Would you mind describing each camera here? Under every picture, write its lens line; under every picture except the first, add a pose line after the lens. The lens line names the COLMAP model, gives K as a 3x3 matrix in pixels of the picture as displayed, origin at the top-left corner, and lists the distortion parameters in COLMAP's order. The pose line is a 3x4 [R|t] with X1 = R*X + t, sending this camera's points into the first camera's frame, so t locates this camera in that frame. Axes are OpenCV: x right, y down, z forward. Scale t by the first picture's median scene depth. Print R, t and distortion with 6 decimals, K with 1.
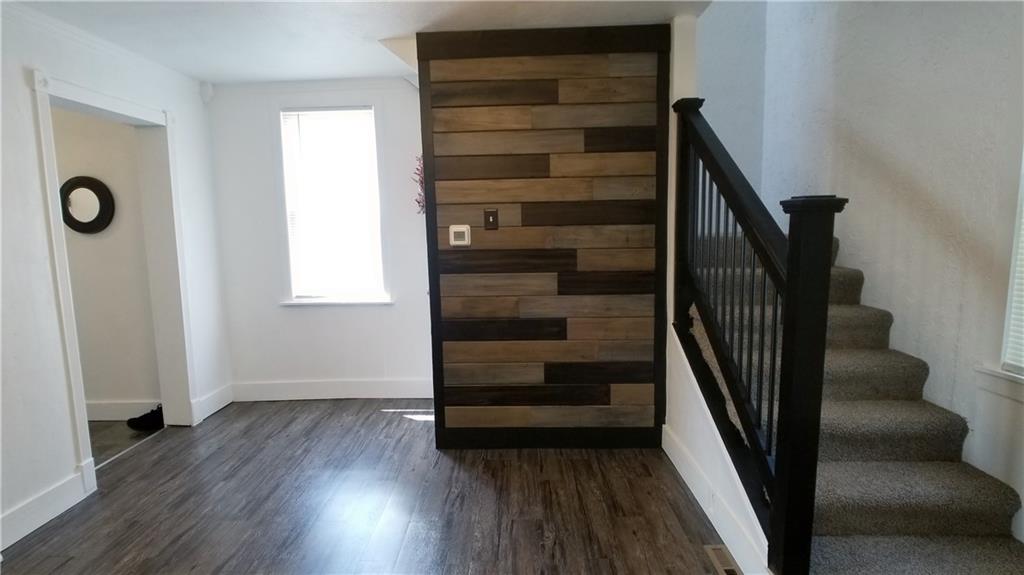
lens RADIAL K [[518.8, 0, 504.8], [0, 518.8, 294.3], [0, 0, 1]] dist [-0.004751, -0.001254]
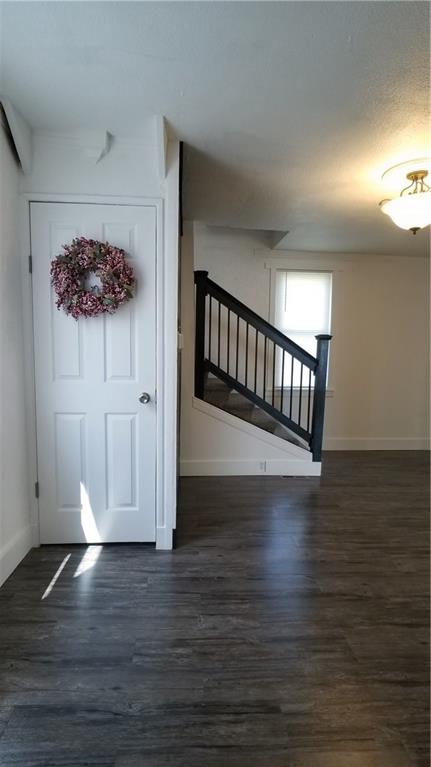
lens RADIAL K [[388.6, 0, 214.9], [0, 388.6, 385.7], [0, 0, 1]] dist [-0.004751, -0.001254]
pose [[-0.100332, -0.078206, 0.991876, -0.927718], [0.106545, 0.990329, 0.088862, -0.085021], [-0.989233, 0.114595, -0.091029, 1.017512]]
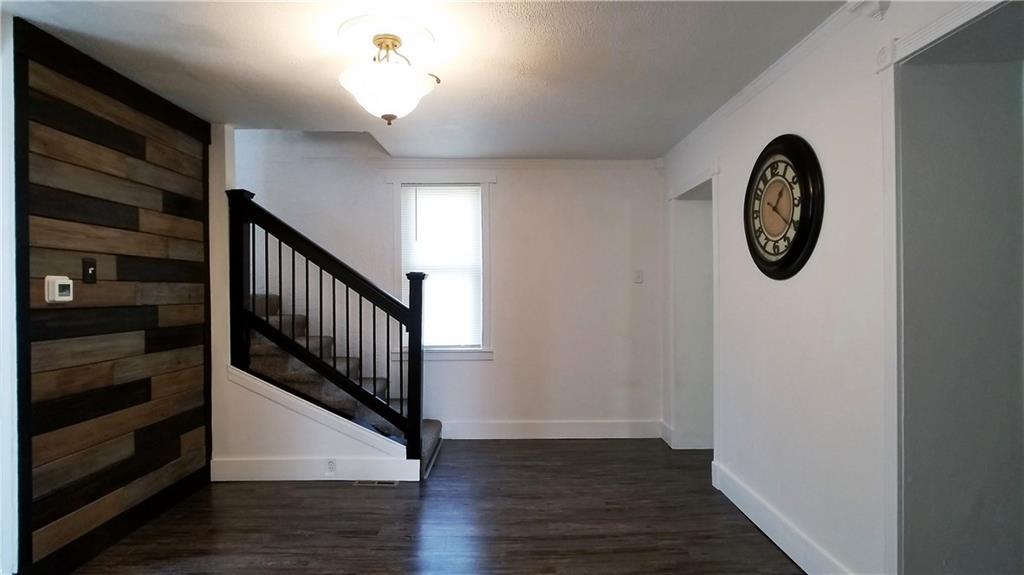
lens RADIAL K [[518.8, 0, 504.2], [0, 518.8, 287.9], [0, 0, 1]] dist [-0.004751, -0.001254]
pose [[-0.030379, 0.025306, 0.999218, -0.877557], [0.131012, 0.991156, -0.021119, -0.012382], [-0.990915, 0.130268, -0.033426, 0.368615]]
